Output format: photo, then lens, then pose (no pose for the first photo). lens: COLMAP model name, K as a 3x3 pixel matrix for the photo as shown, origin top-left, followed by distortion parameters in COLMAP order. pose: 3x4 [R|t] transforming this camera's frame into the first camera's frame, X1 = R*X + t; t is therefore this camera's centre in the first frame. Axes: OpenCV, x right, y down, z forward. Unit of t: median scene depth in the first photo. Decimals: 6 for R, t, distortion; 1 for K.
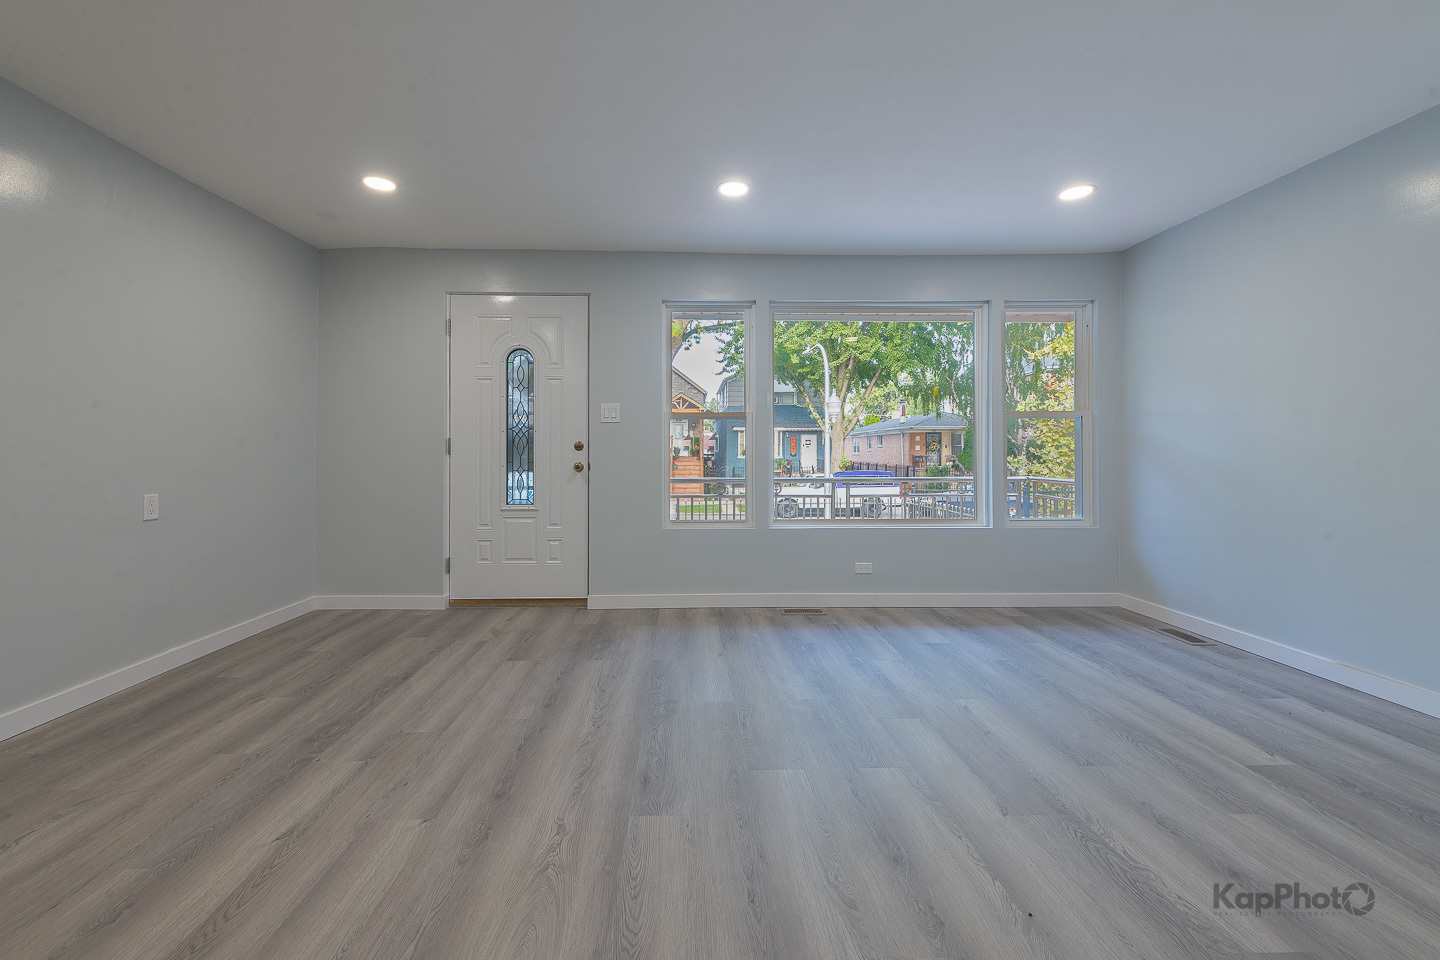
lens RADIAL K [[571.0, 0, 728.0], [0, 571.0, 462.2], [0, 0, 1]] dist [0.008857, -0.000224]
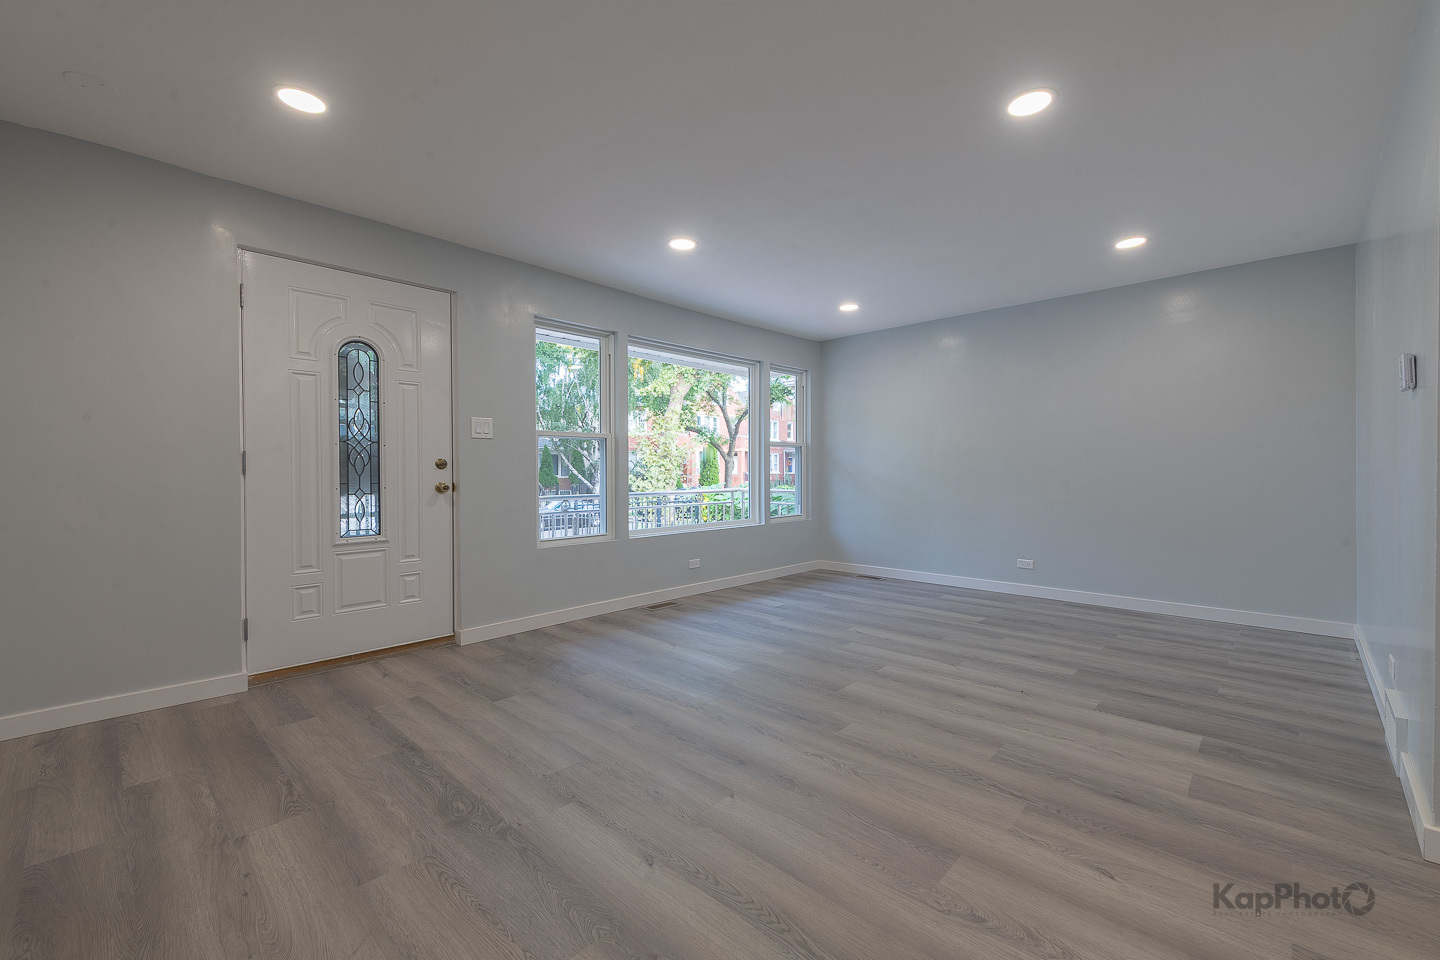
lens RADIAL K [[595.8, 0, 635.0], [0, 595.8, 495.6], [0, 0, 1]] dist [0.007190, -0.000102]
pose [[0.732834, -0.029050, 0.679787, -0.985921], [0.013915, 0.999519, 0.027712, -0.001193], [-0.680265, -0.010849, 0.732886, 0.187084]]
